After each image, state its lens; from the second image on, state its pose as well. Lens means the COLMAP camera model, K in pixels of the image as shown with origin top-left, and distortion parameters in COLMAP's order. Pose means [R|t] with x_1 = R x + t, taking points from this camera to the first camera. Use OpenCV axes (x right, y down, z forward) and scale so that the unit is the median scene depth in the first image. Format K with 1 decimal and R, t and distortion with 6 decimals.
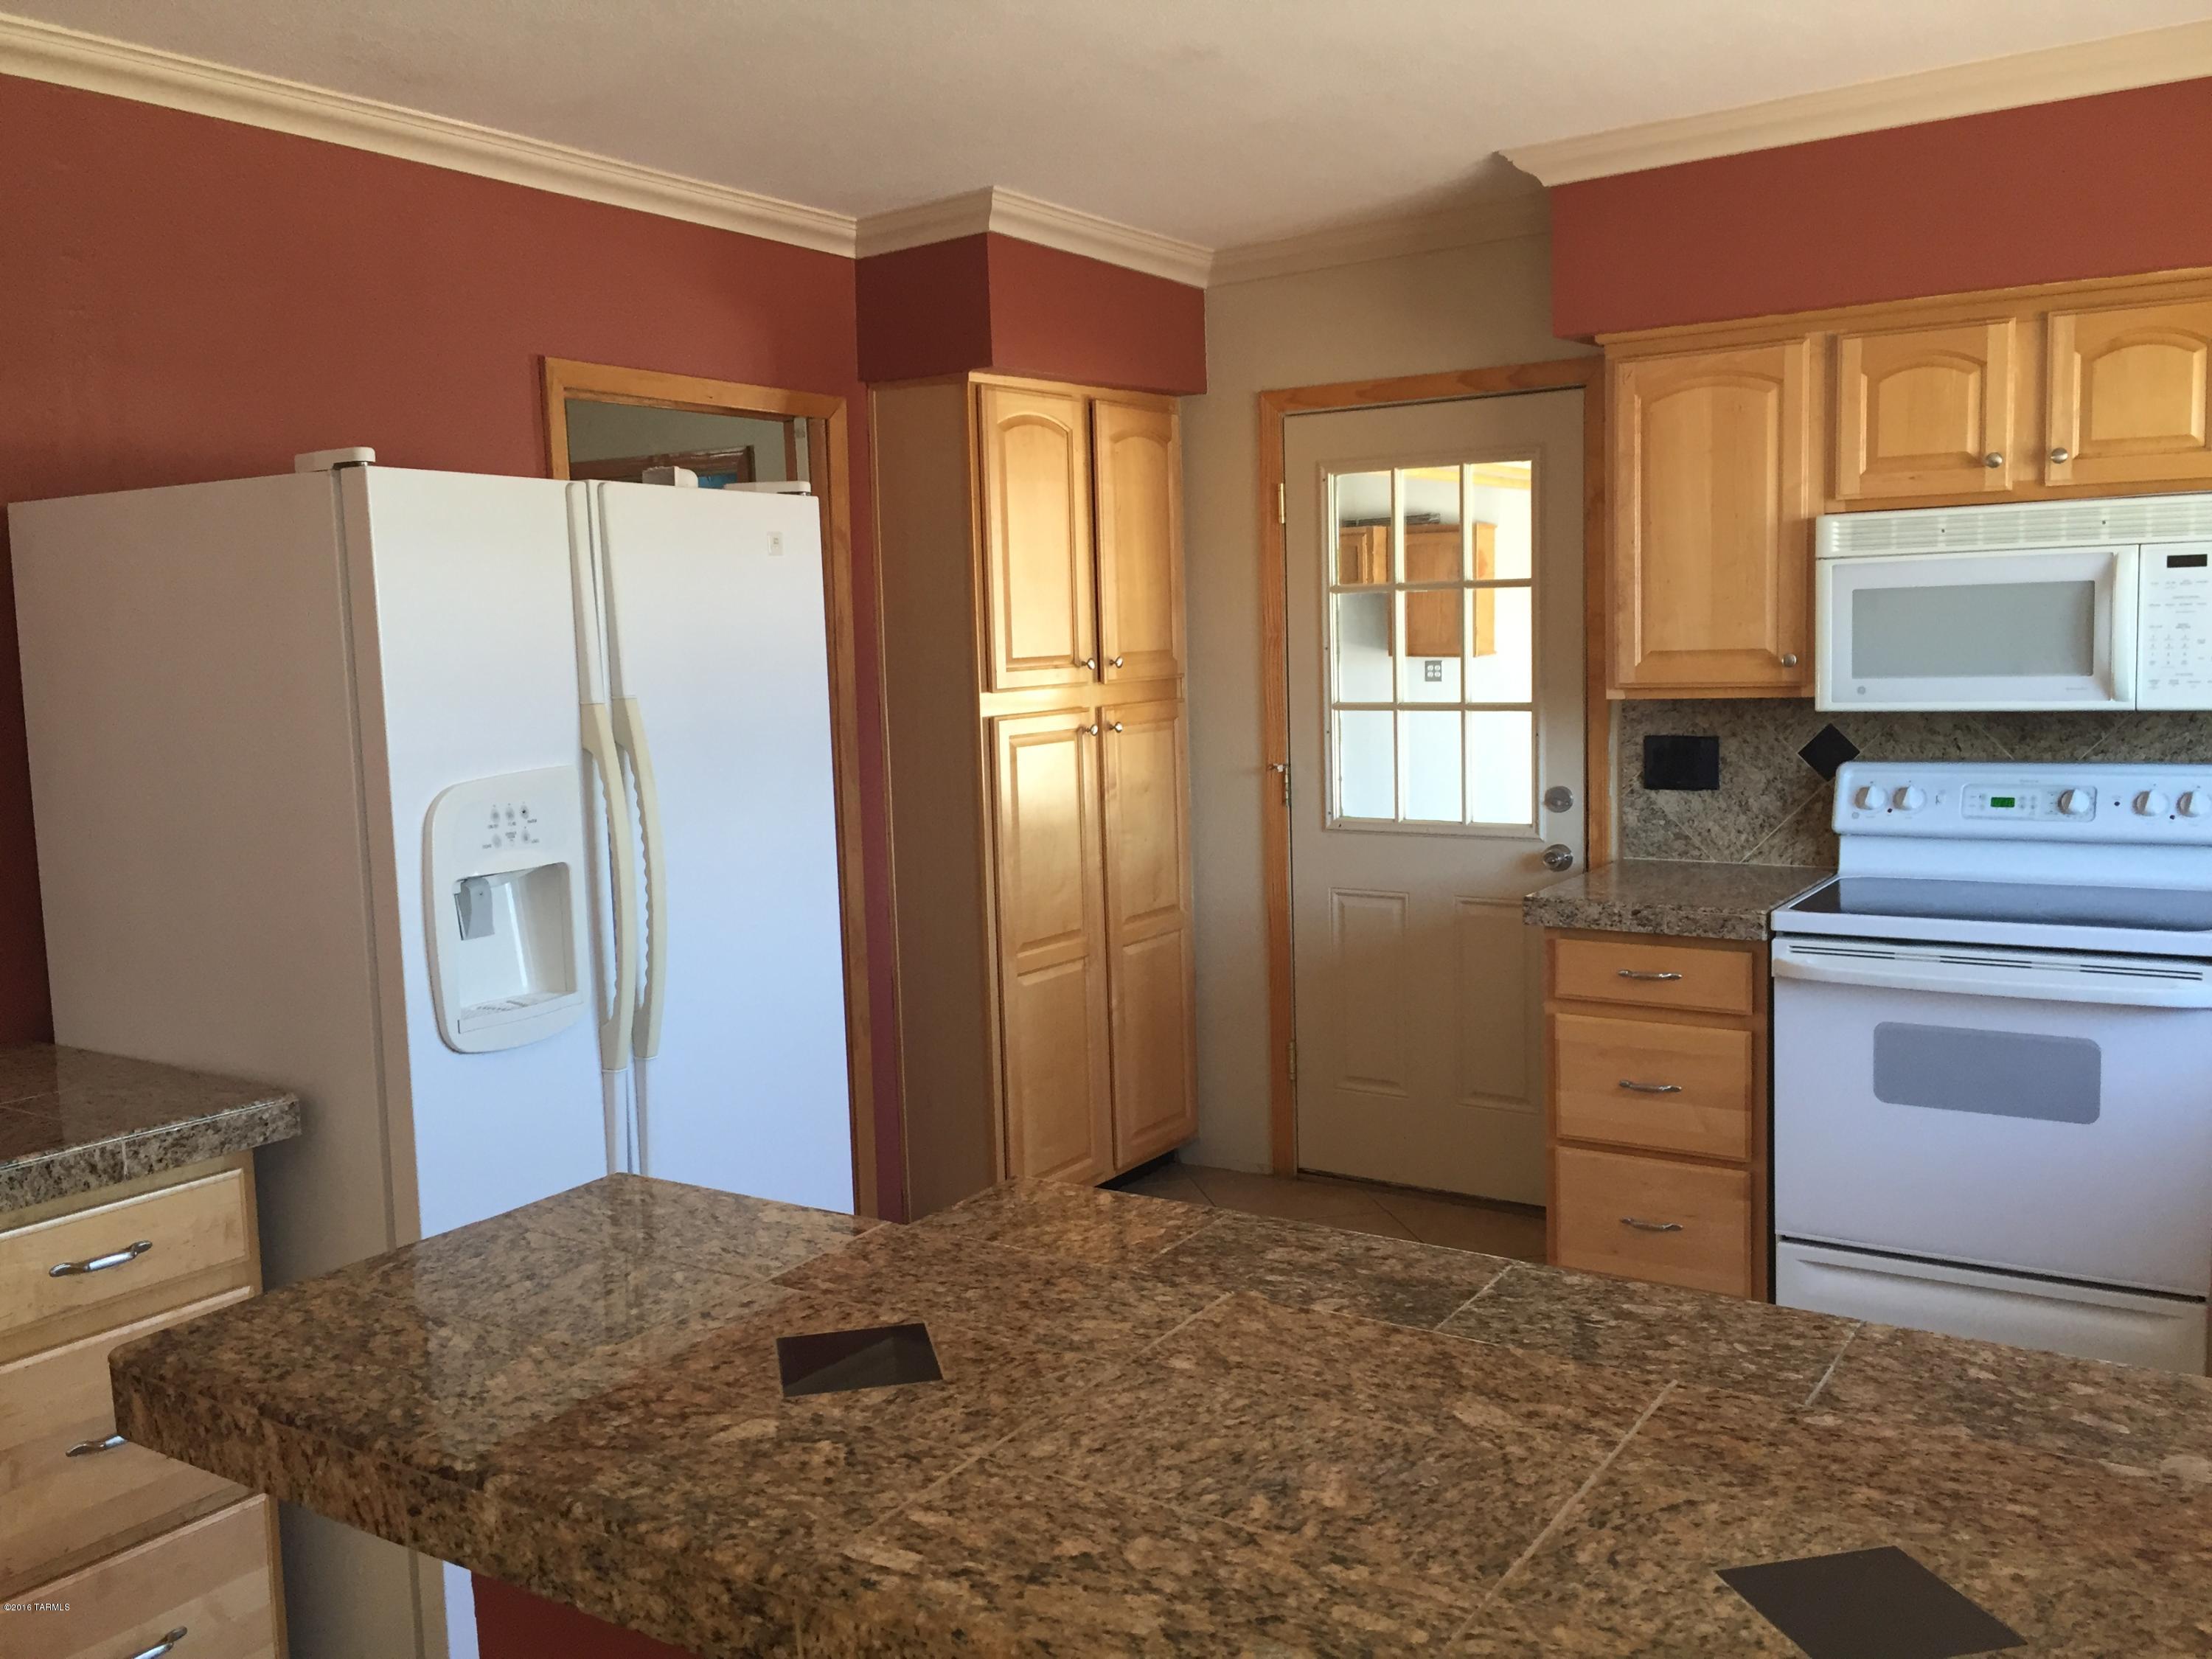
lens RADIAL K [[1896.3, 0, 1105.9], [0, 1896.3, 819.9], [0, 0, 1]] dist [0.092049, -0.132400]
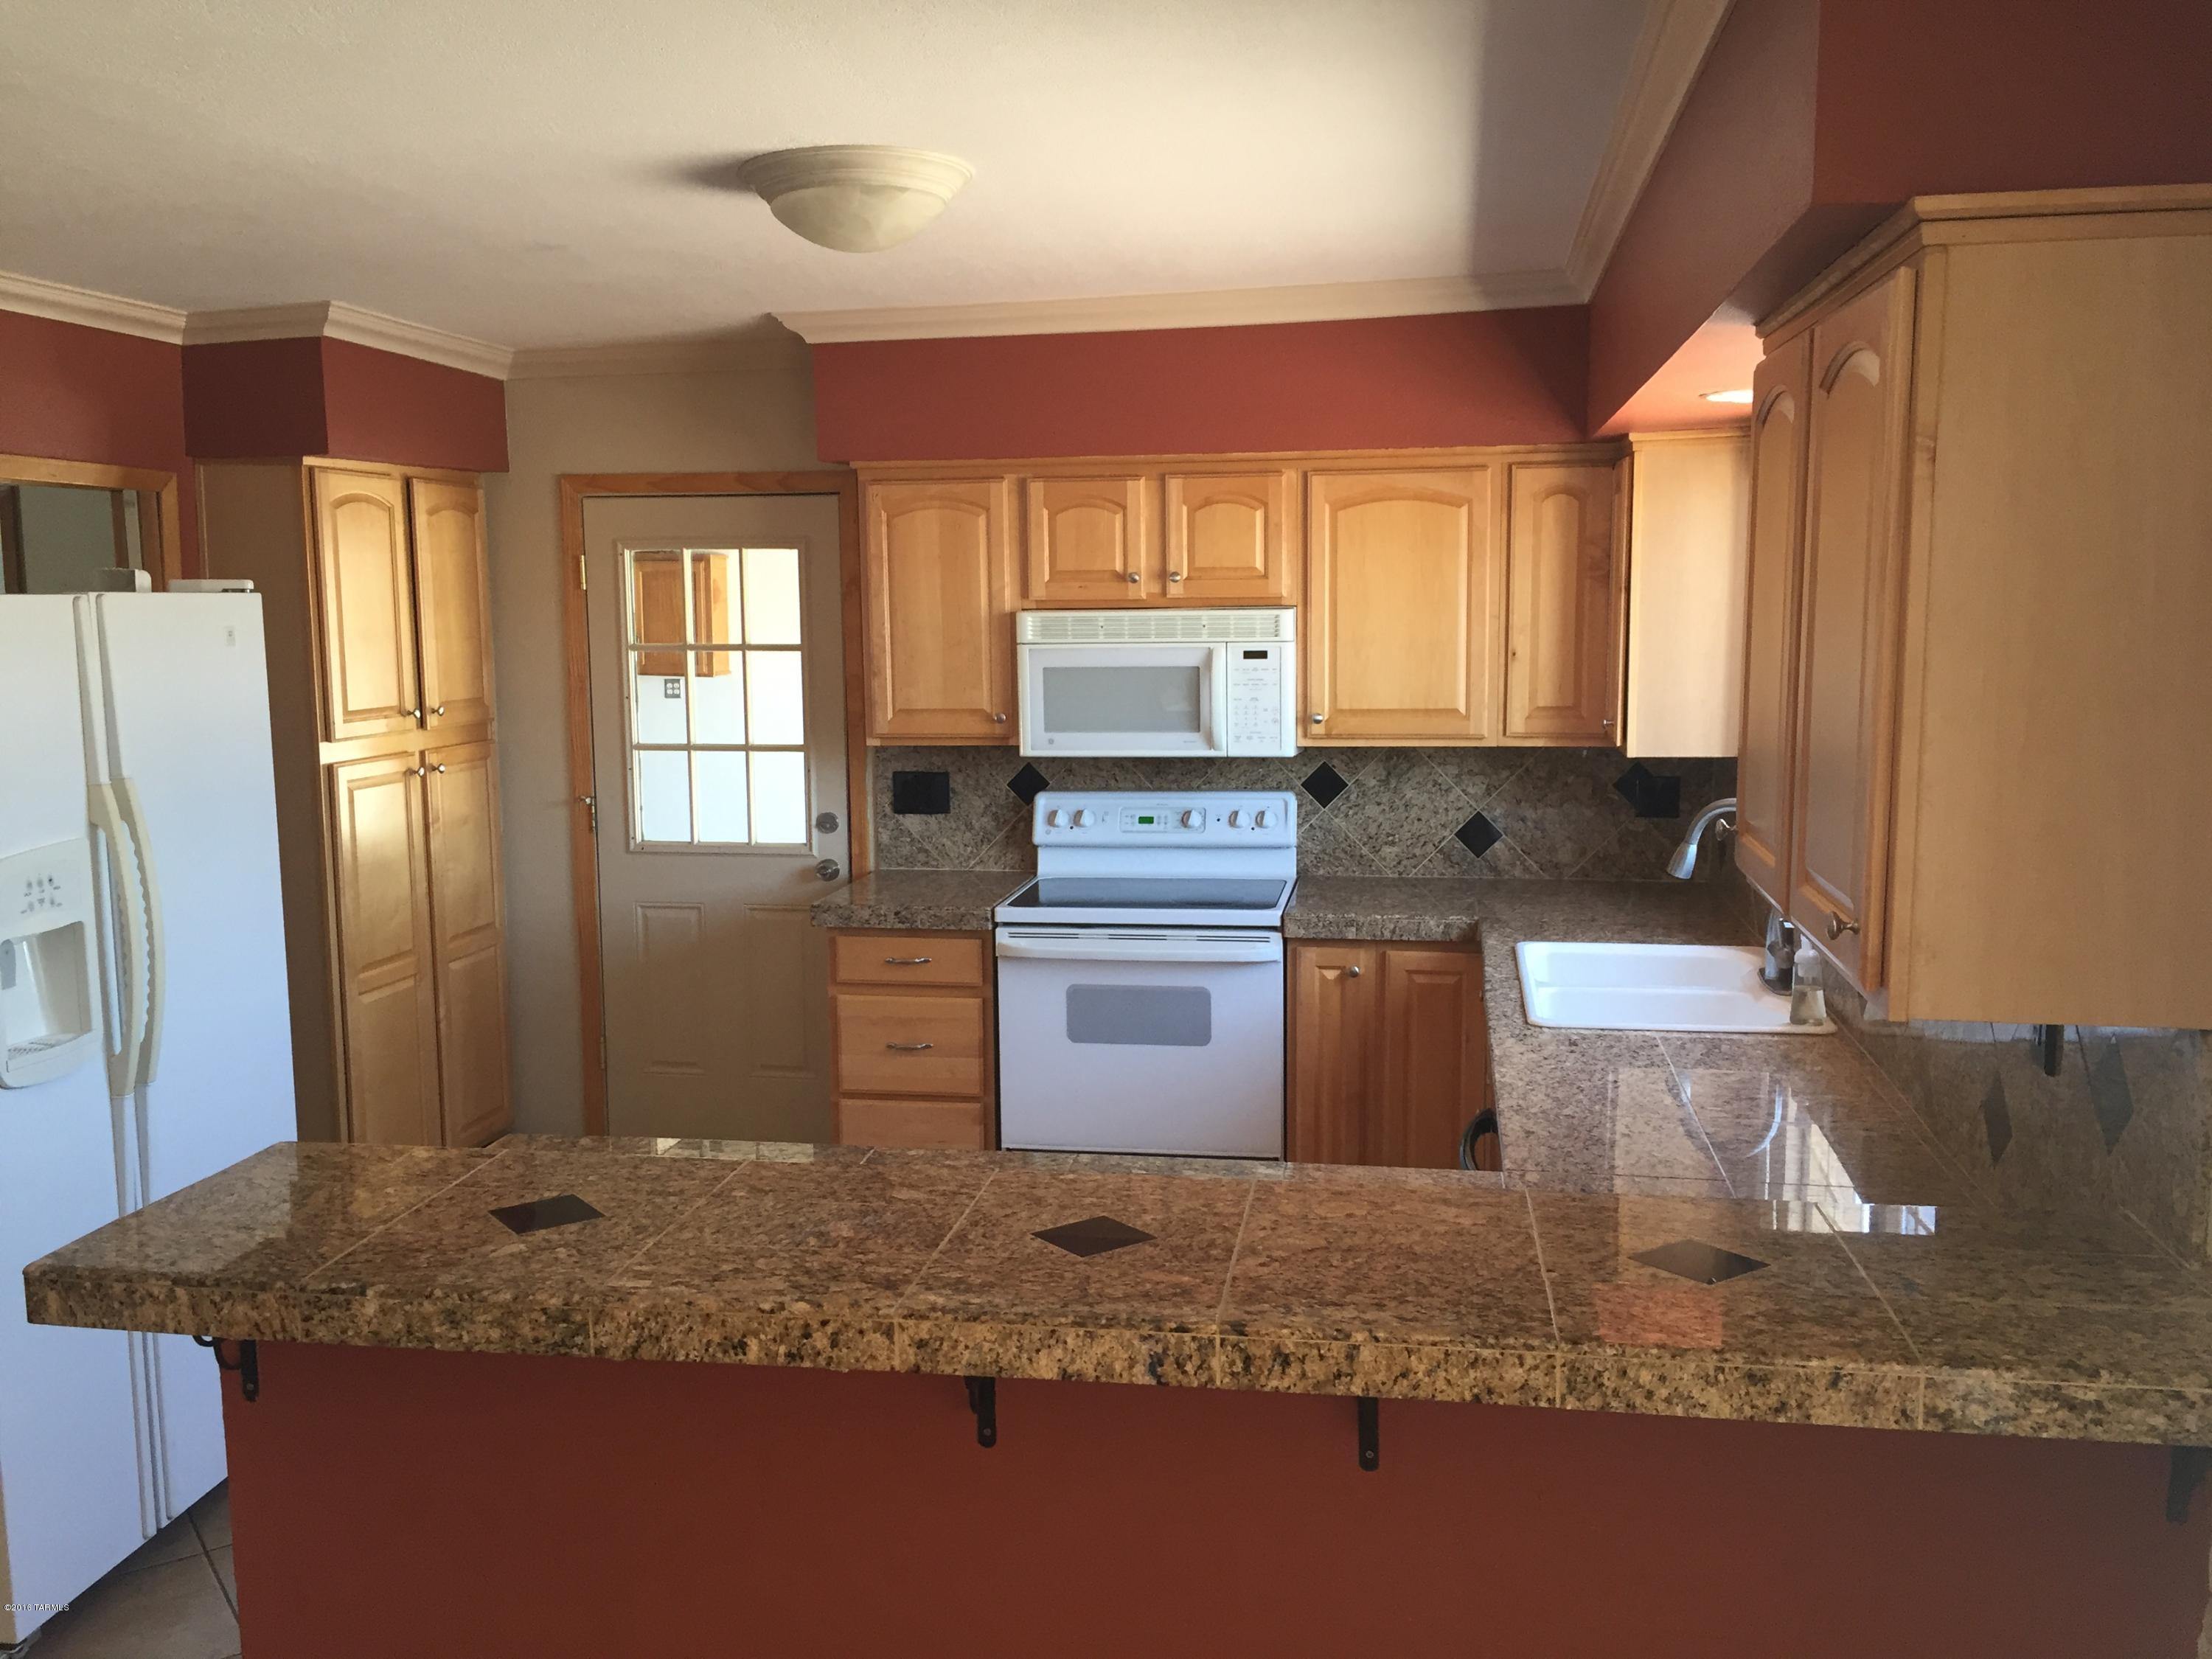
lens RADIAL K [[1896.3, 0, 1105.9], [0, 1896.3, 819.9], [0, 0, 1]] dist [0.092049, -0.132400]
pose [[0.915602, -0.026714, 0.401197, -0.107145], [0.025111, 0.999642, 0.009255, -0.022876], [-0.401300, 0.001600, 0.915945, -0.237497]]
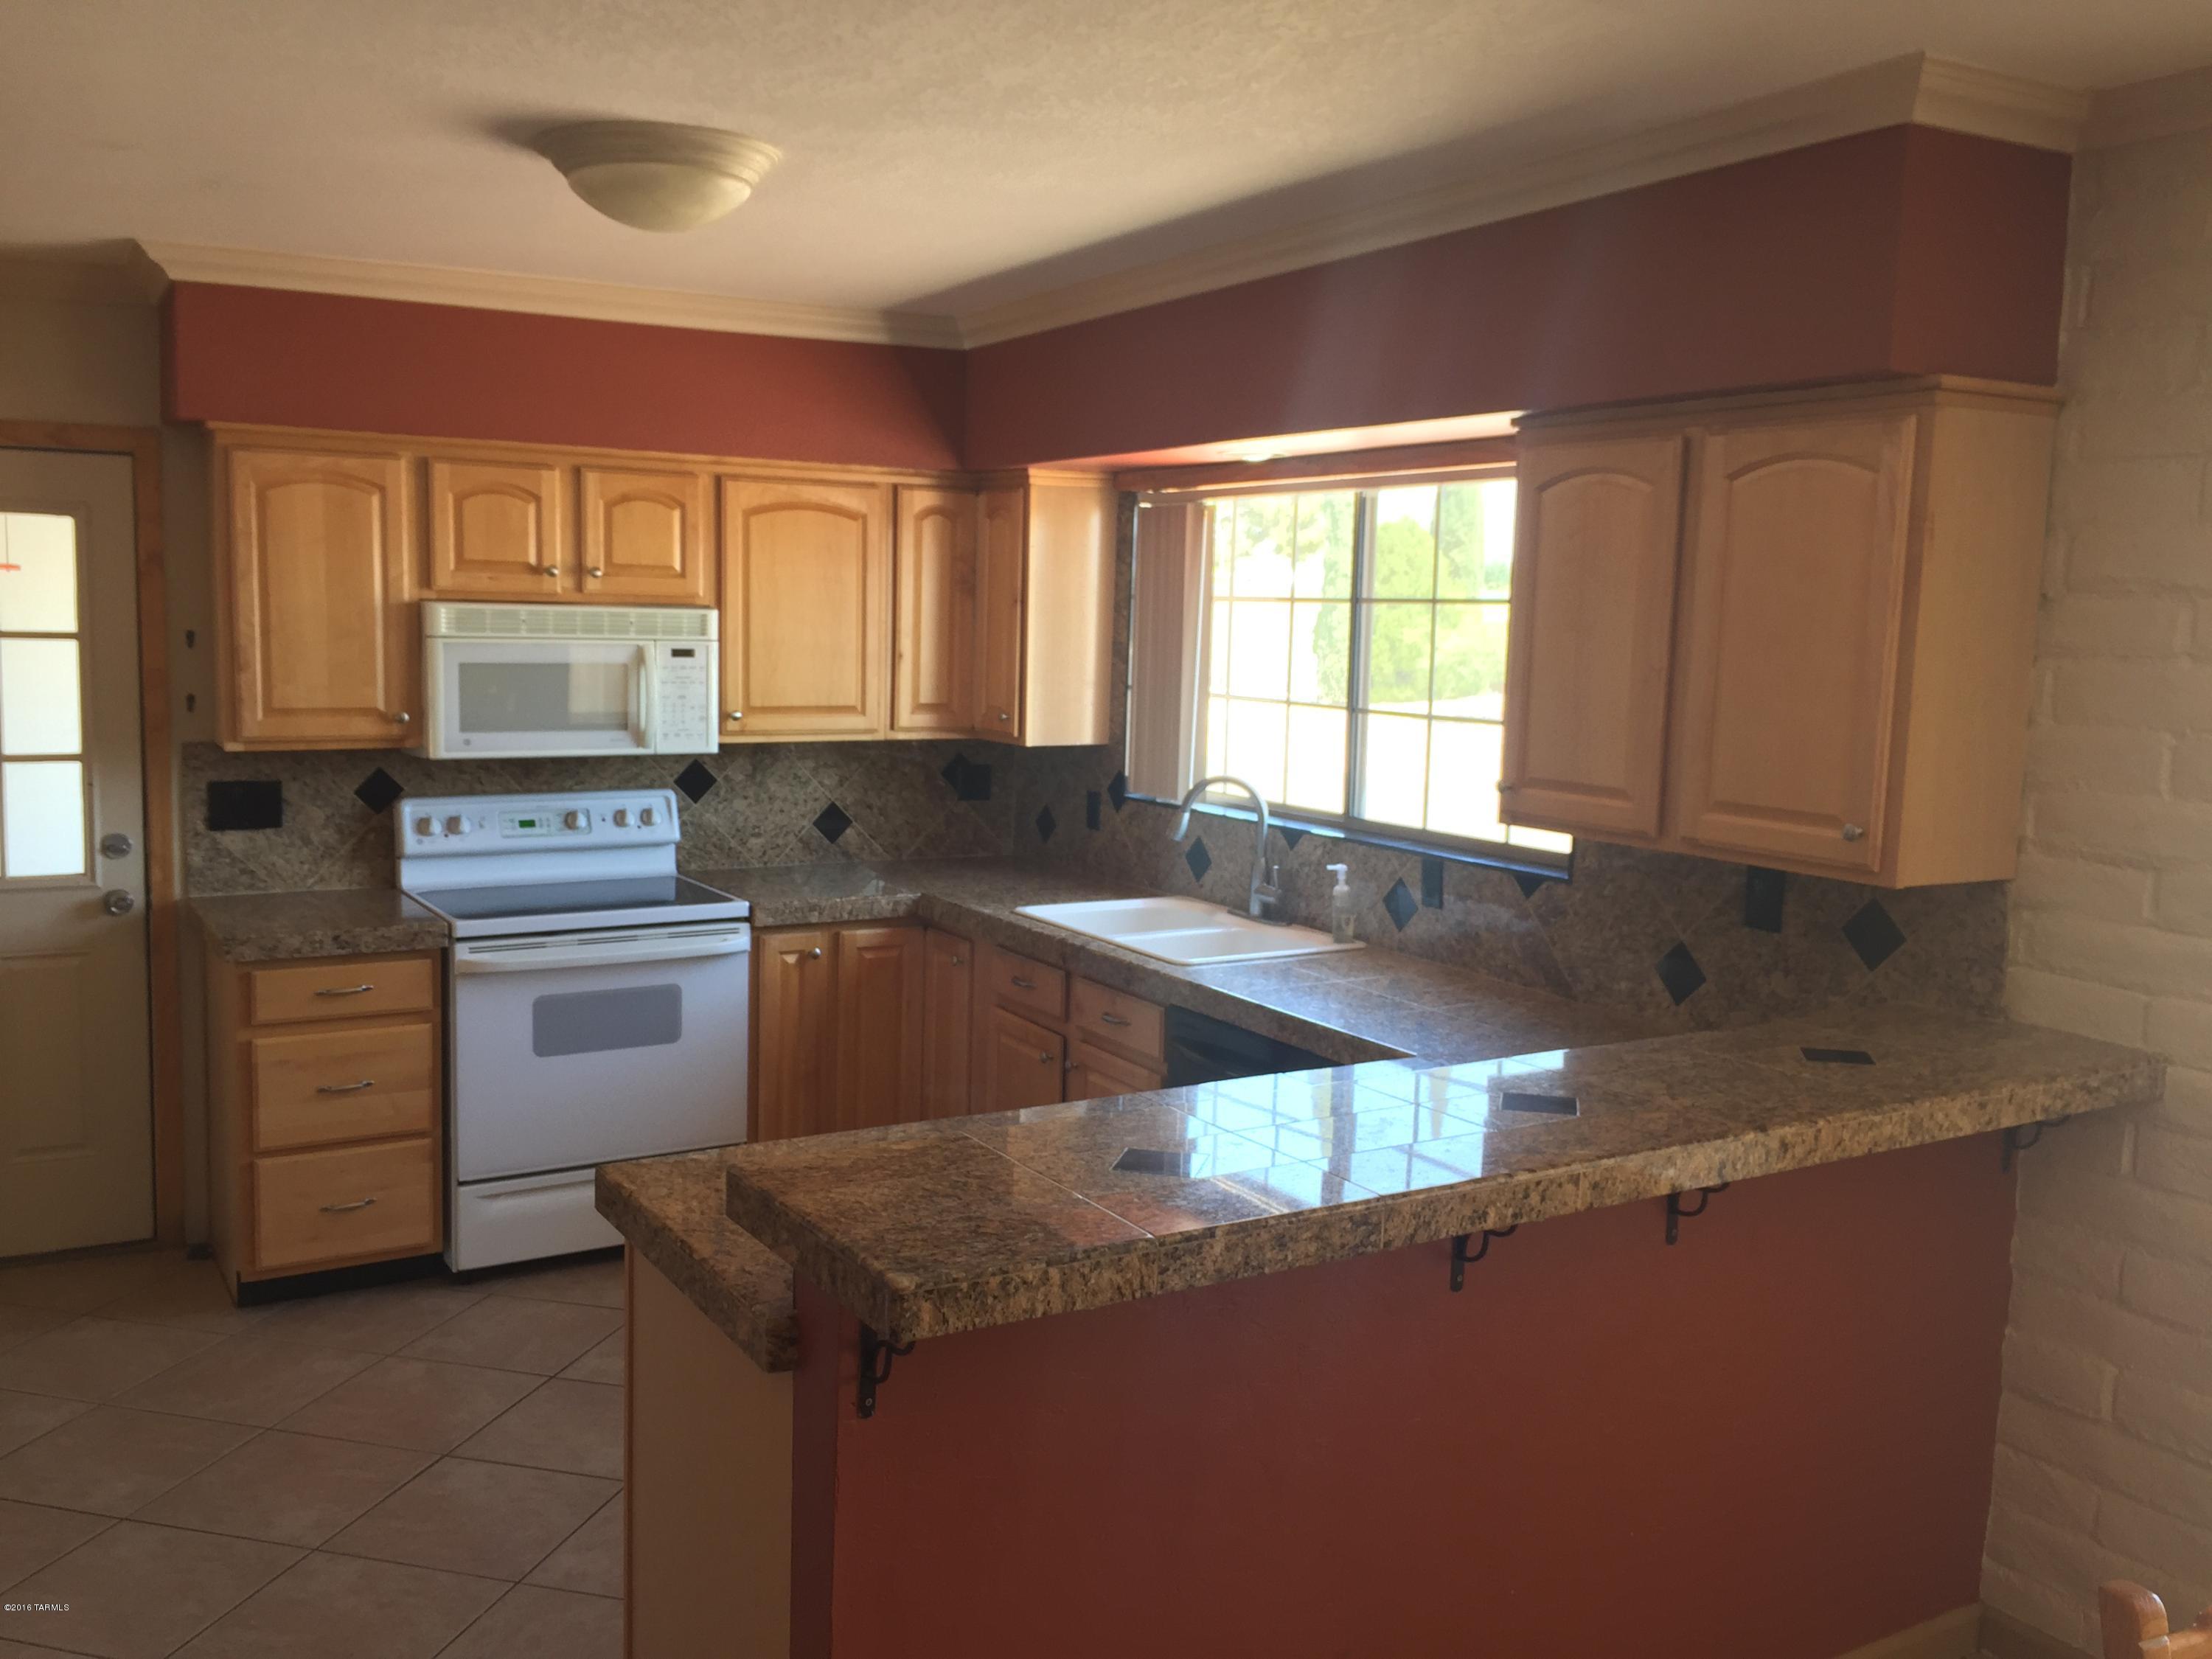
lens RADIAL K [[1896.3, 0, 1105.9], [0, 1896.3, 819.9], [0, 0, 1]] dist [0.092049, -0.132400]
pose [[0.431000, -0.059032, 0.900419, -0.549067], [0.059520, 0.997545, 0.036909, -0.036863], [-0.900387, 0.037685, 0.433456, 0.072196]]
